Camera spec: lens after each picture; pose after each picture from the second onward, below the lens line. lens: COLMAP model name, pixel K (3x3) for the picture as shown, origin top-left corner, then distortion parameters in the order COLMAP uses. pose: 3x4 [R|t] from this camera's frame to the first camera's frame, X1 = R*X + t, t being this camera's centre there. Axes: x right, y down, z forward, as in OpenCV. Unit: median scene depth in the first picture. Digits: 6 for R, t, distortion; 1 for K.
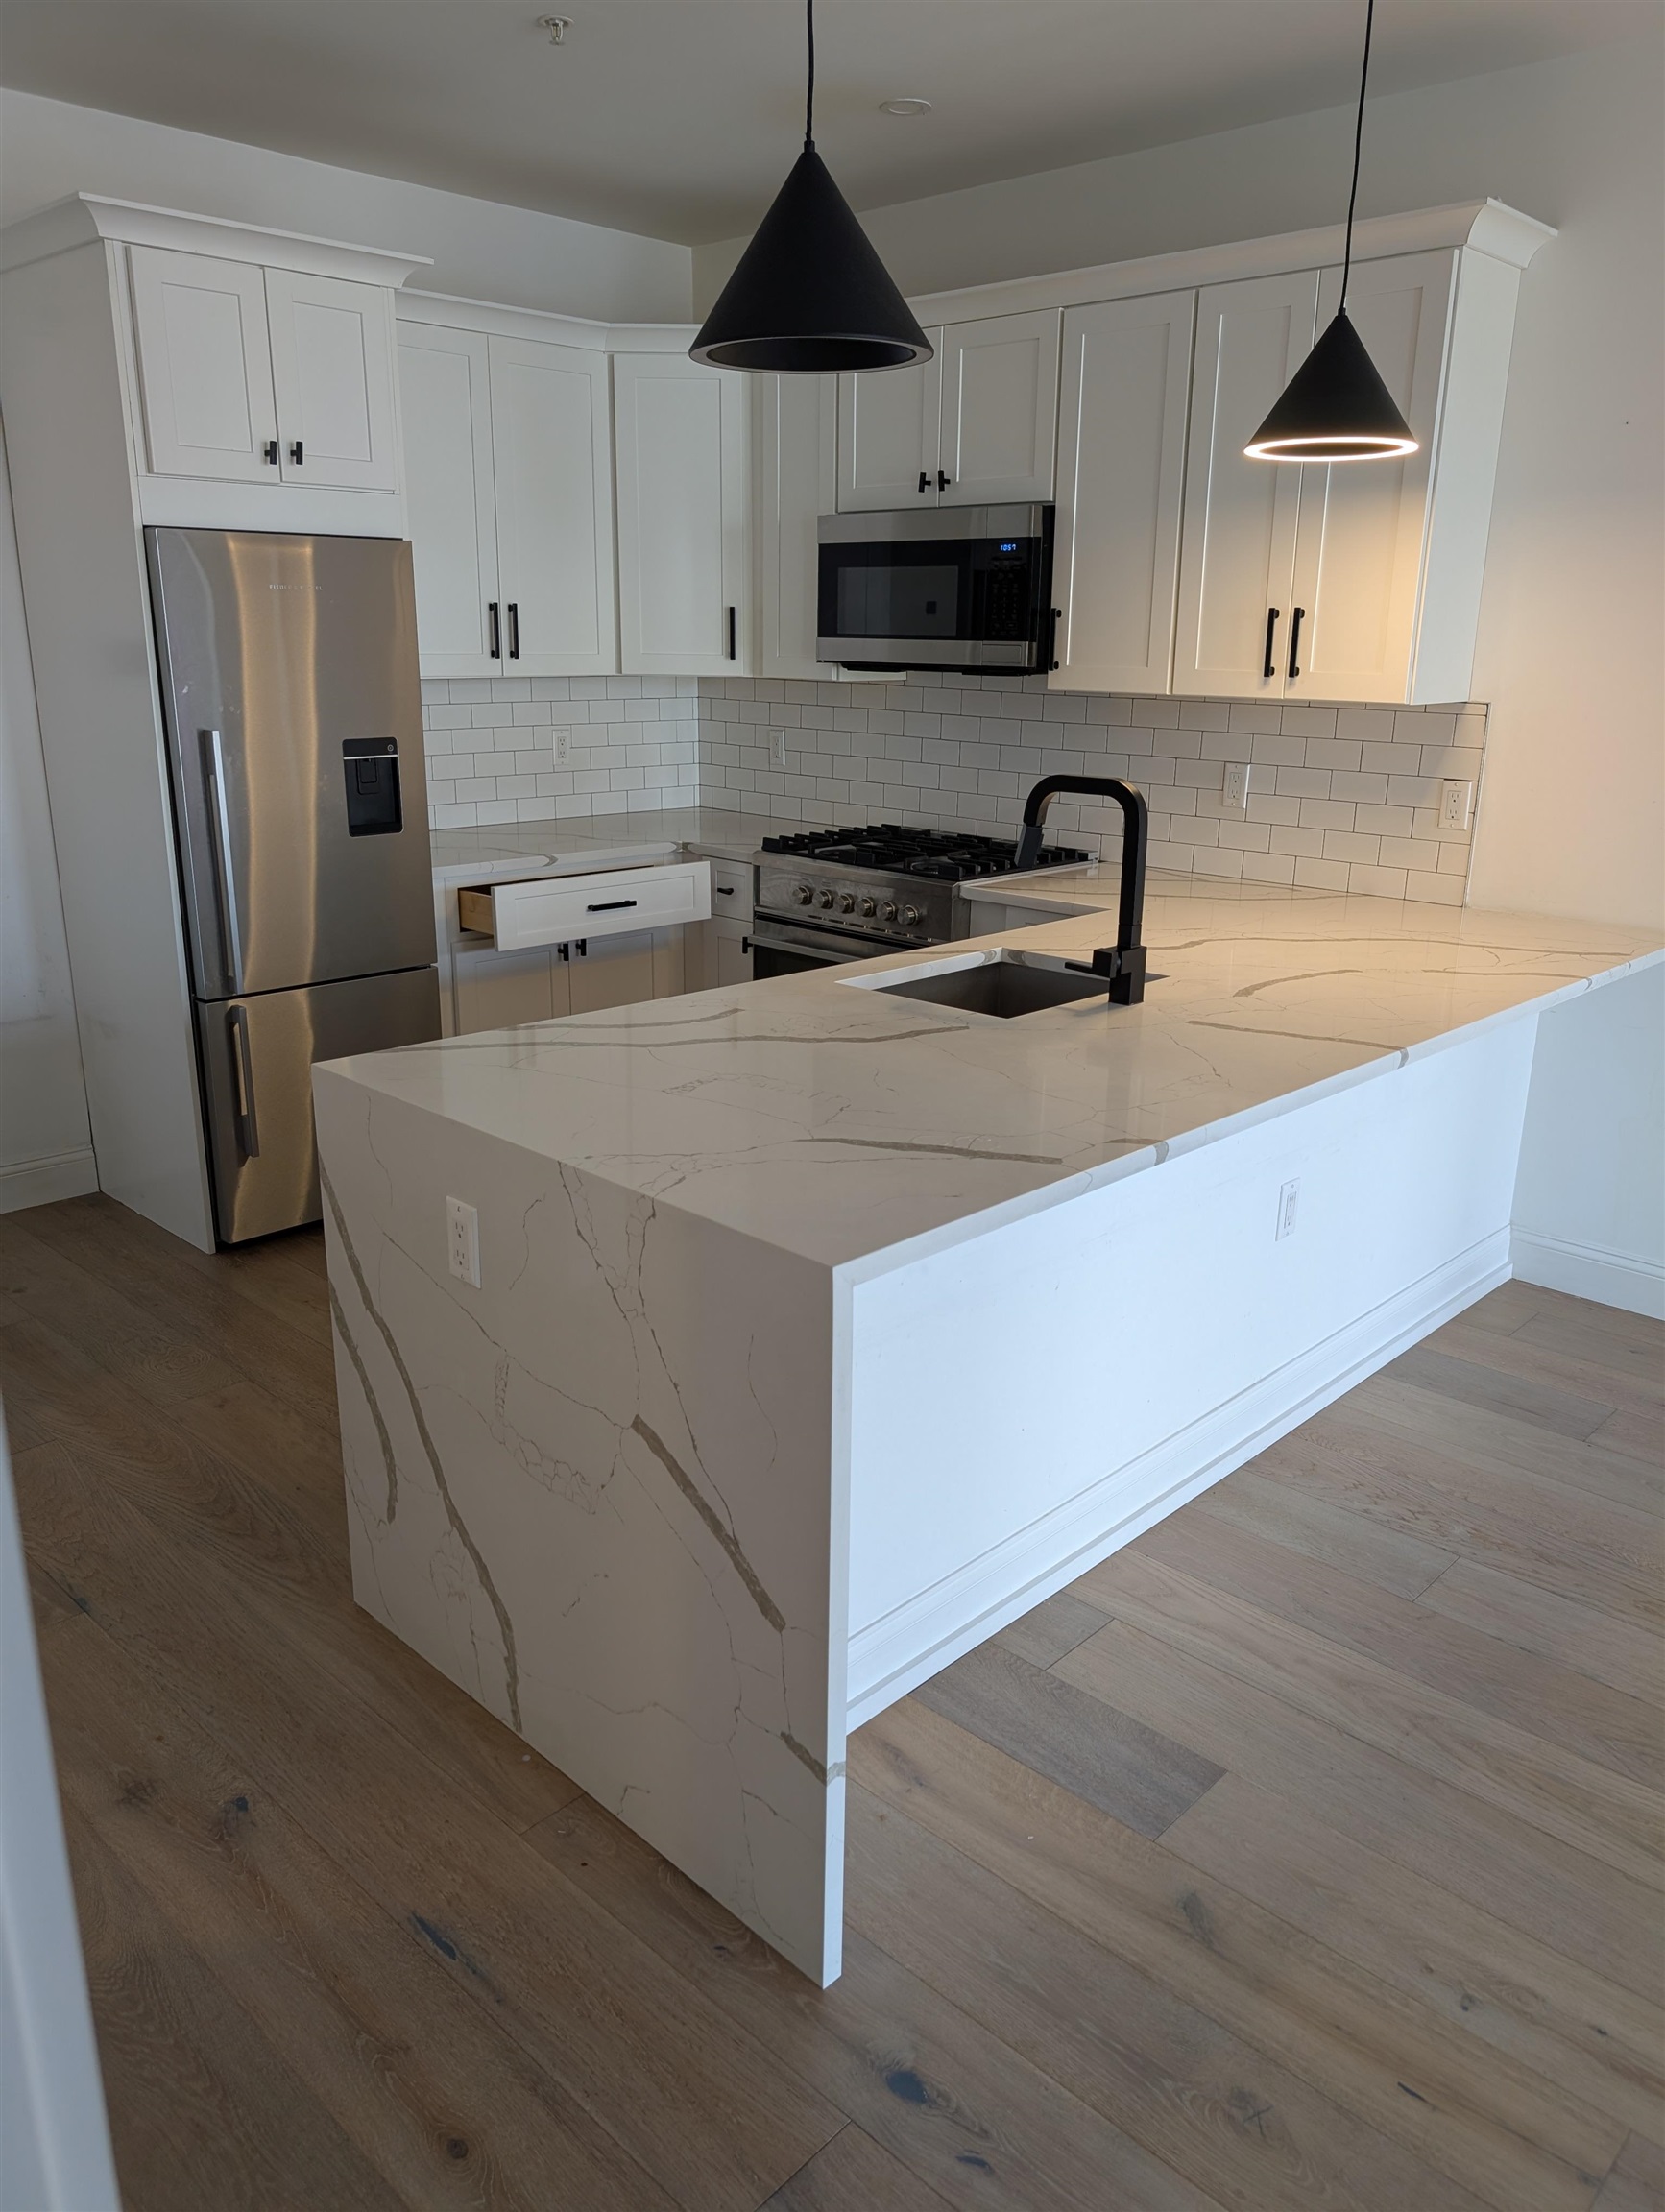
lens RADIAL K [[1658.7, 0, 836.7], [0, 1658.7, 1105.4], [0, 0, 1]] dist [0.028698, -0.016036]
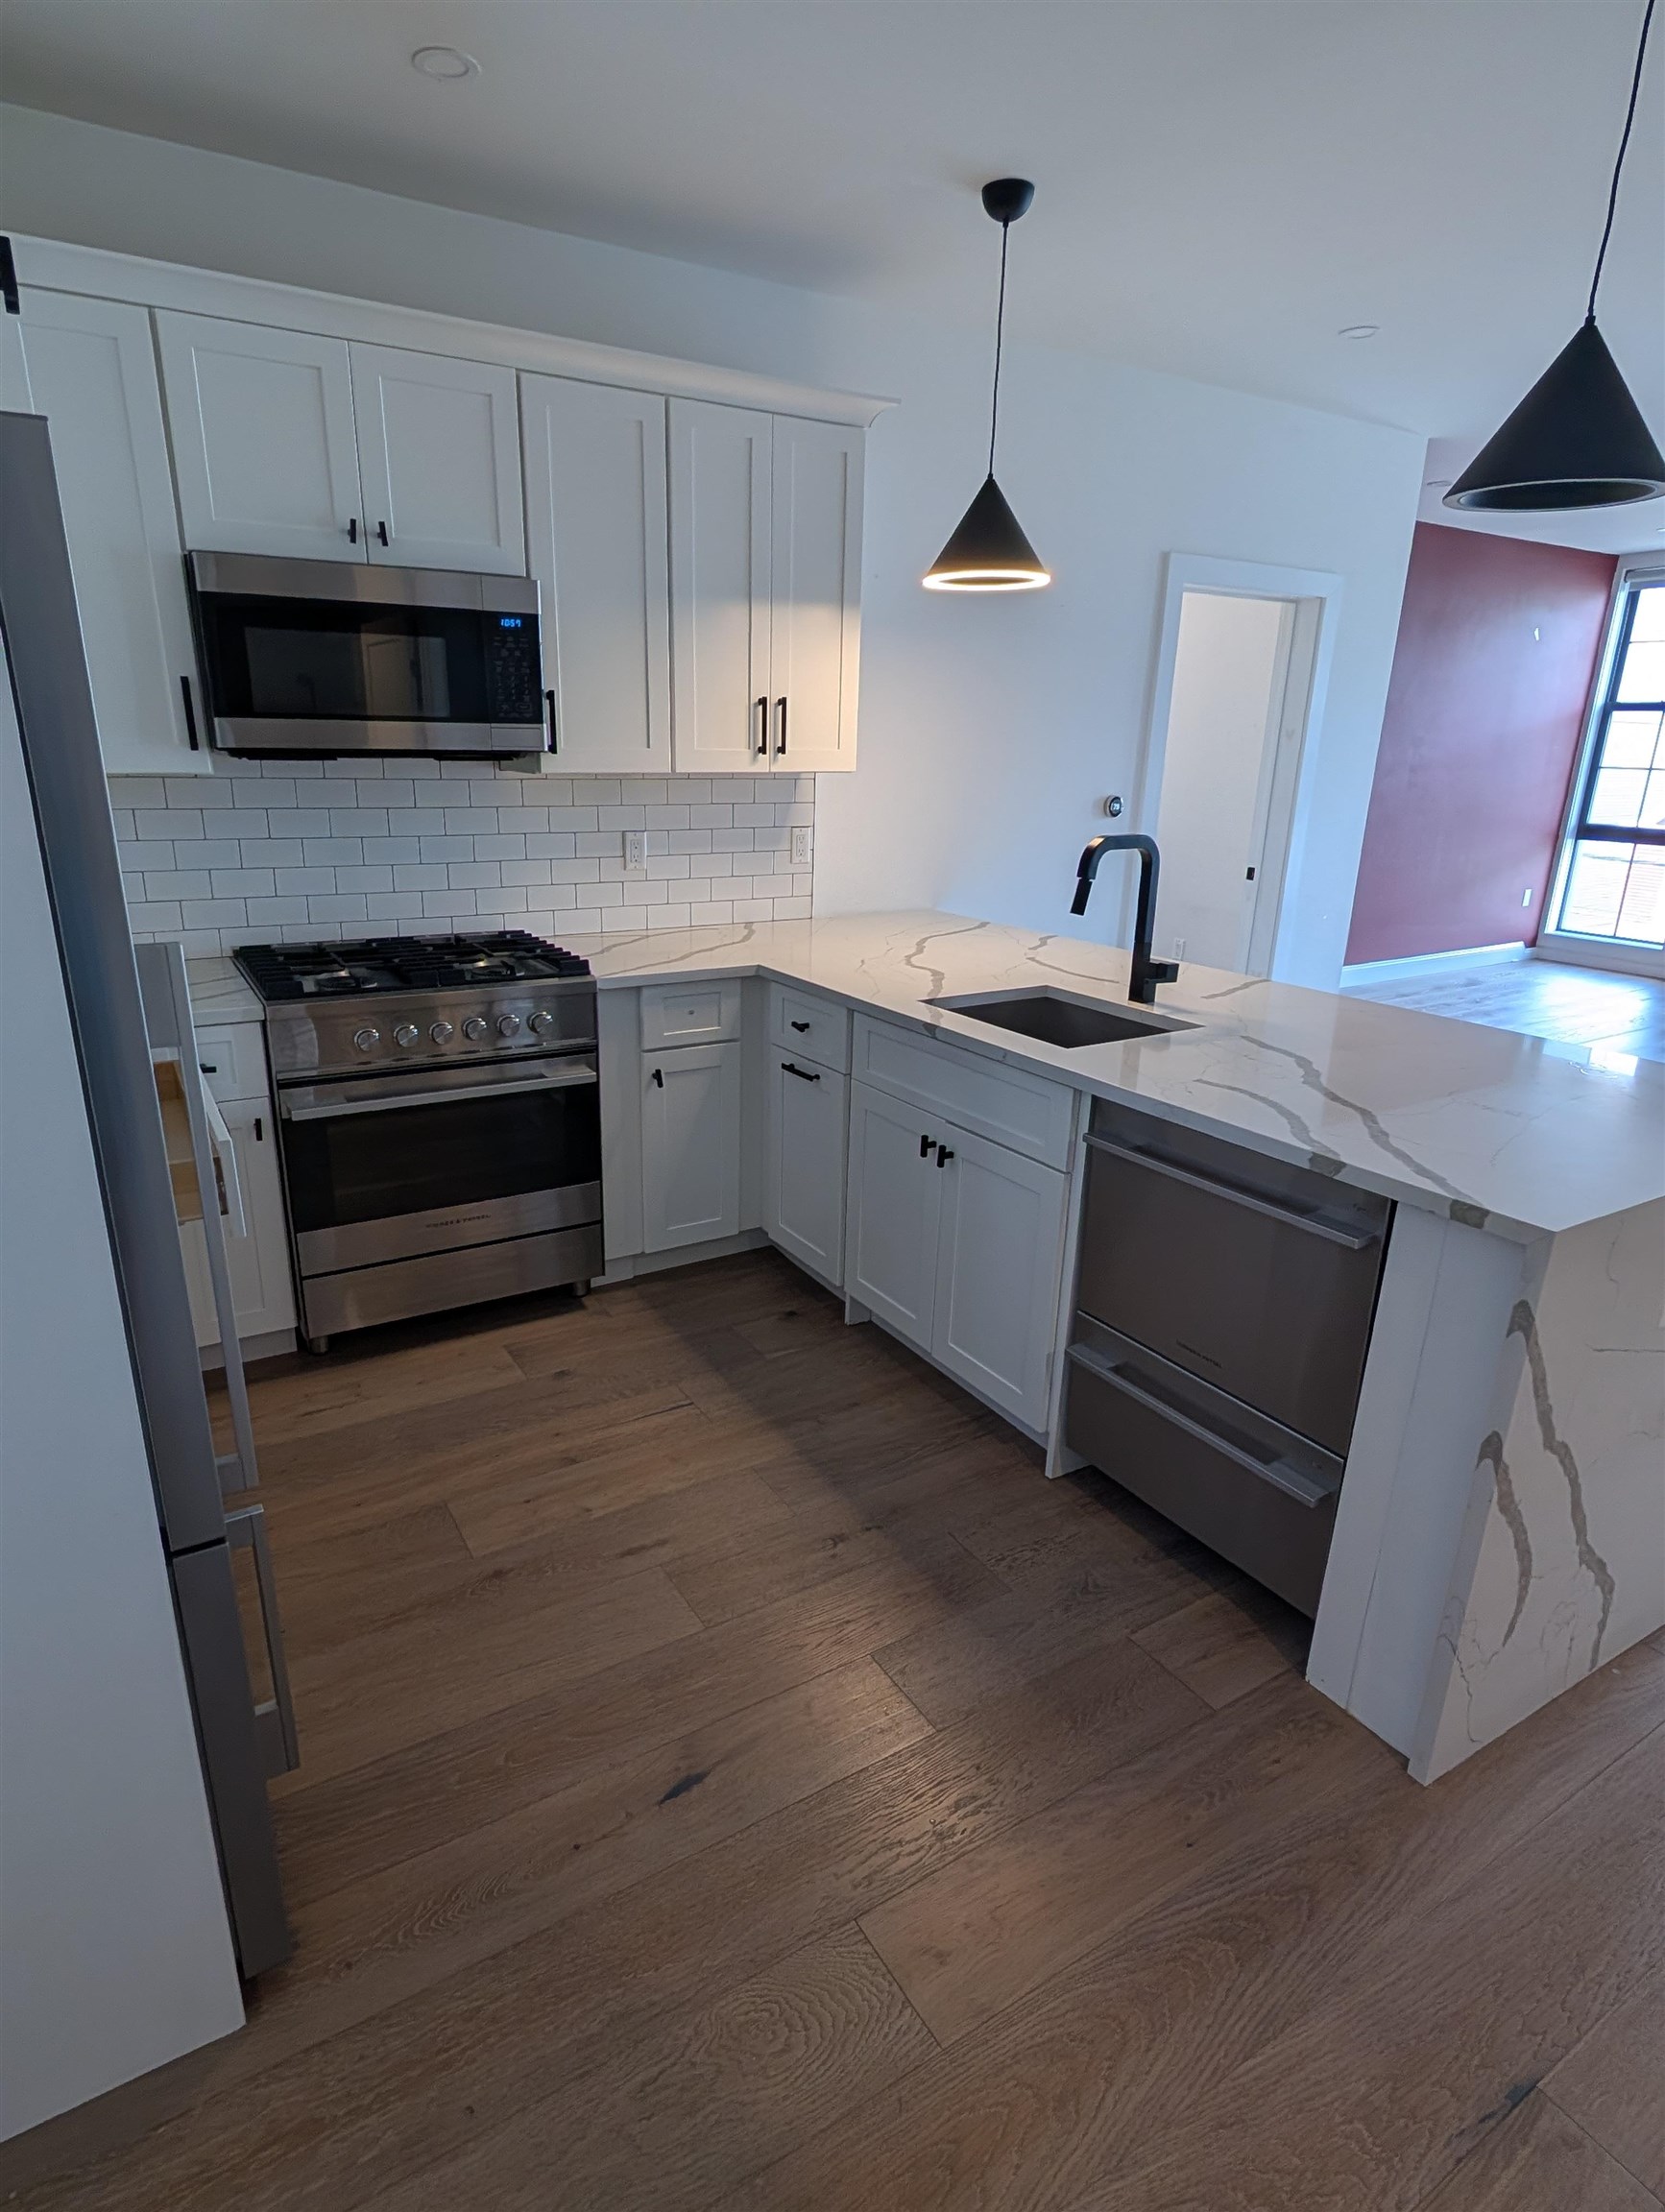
lens RADIAL K [[1183.4, 0, 826.1], [0, 1183.4, 1116.2], [0, 0, 1]] dist [0.014408, -0.002471]
pose [[0.250615, -0.305112, 0.918748, -0.581825], [0.259073, 0.935558, 0.240025, -0.197615], [-0.932777, 0.177869, 0.313511, 0.702855]]
